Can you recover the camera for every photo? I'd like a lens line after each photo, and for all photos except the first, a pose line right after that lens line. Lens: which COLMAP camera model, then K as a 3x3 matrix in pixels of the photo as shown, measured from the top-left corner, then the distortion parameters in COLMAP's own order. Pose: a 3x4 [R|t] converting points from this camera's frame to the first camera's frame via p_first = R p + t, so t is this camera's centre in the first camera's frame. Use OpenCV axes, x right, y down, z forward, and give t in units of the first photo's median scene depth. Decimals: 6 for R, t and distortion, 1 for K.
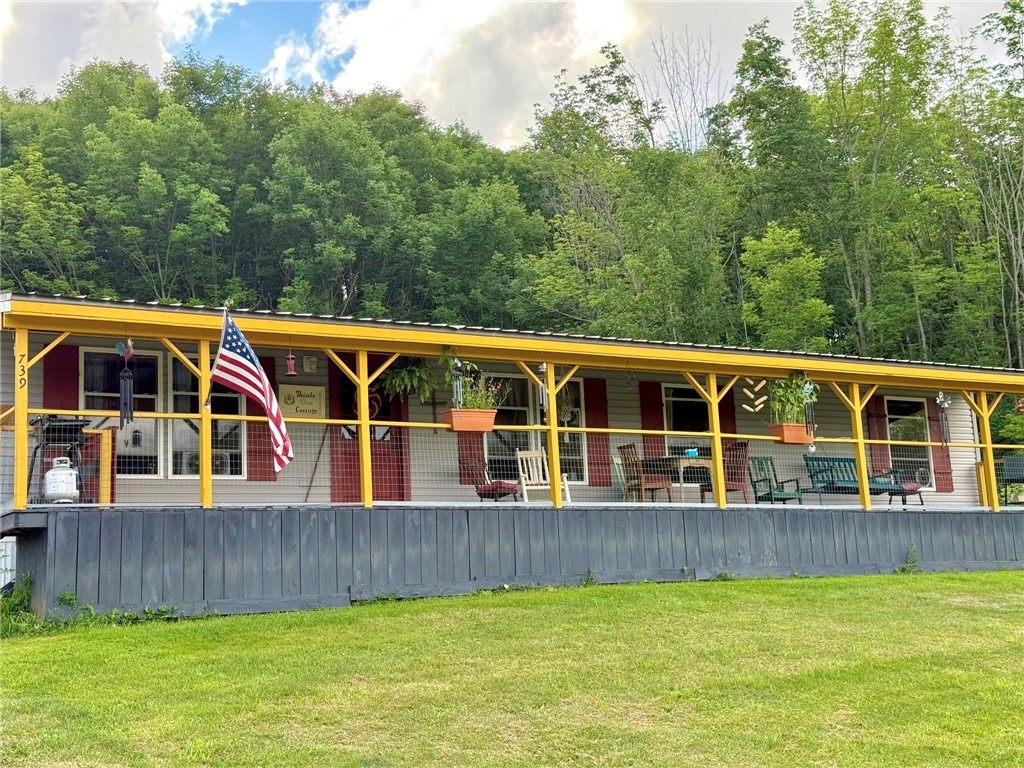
lens RADIAL K [[1420.0, 0, 511.8], [0, 1420.0, 377.2], [0, 0, 1]] dist [0.051053, 0.000000]
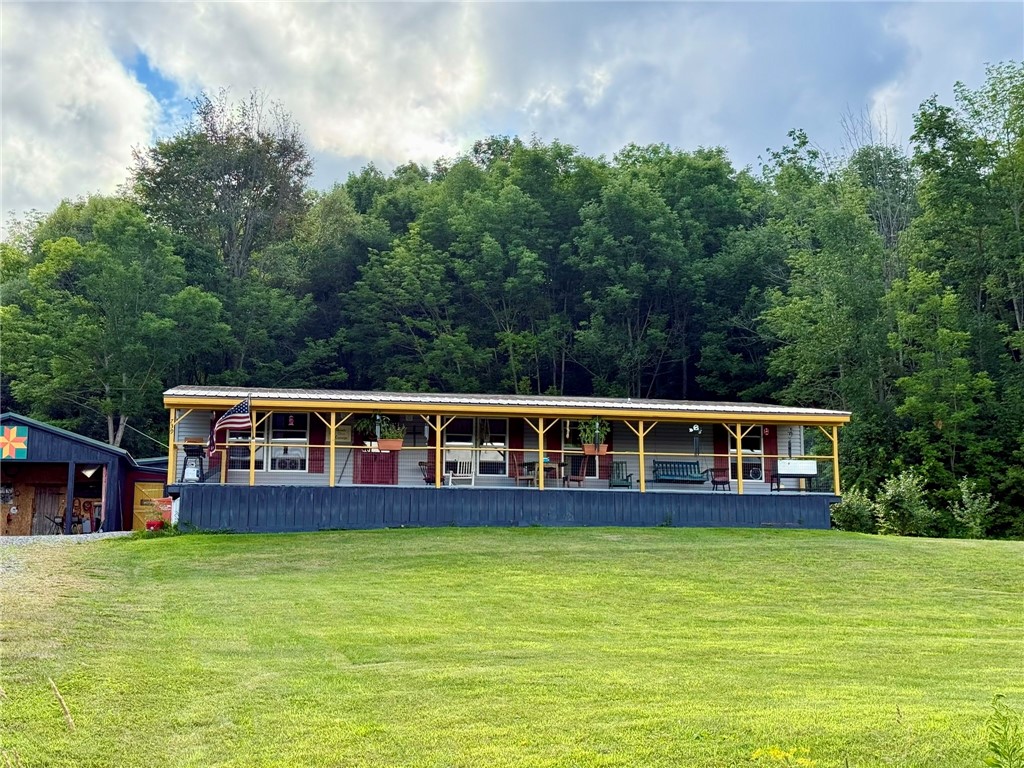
lens RADIAL K [[1420.0, 0, 512.3], [0, 1420.0, 388.3], [0, 0, 1]] dist [0.051053, 0.000000]
pose [[0.930536, -0.013280, -0.365961, 0.746332], [0.019801, 0.999705, 0.014071, -0.063884], [0.365666, -0.020340, 0.930524, -0.701883]]
